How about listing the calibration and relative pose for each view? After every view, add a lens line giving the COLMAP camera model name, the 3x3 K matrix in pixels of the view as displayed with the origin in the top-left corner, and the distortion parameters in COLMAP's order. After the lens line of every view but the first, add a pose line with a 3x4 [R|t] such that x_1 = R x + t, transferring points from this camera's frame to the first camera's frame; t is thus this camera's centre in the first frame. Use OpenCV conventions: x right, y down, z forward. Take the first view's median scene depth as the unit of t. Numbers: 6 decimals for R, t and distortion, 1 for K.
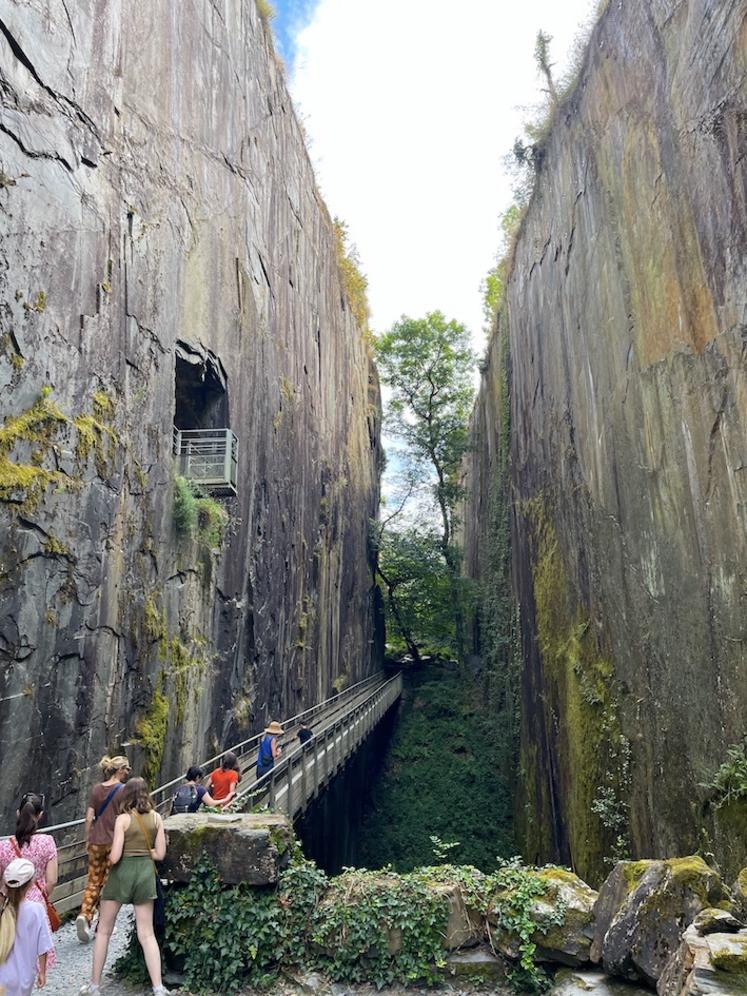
lens RADIAL K [[749.8, 0, 384.1], [0, 749.8, 490.6], [0, 0, 1]] dist [0.086791, -0.119413]
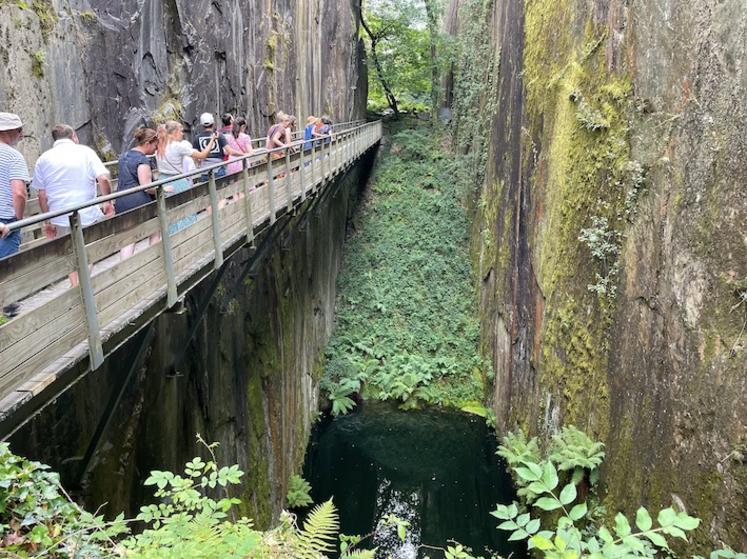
lens RADIAL K [[562.3, 0, 355.8], [0, 562.3, 278.5], [0, 0, 1]] dist [0.086791, -0.119413]
pose [[0.999687, 0.018199, -0.017148, 0.005024], [-0.008084, 0.884176, 0.467085, 0.074443], [0.023662, -0.466800, 0.884046, 0.189272]]
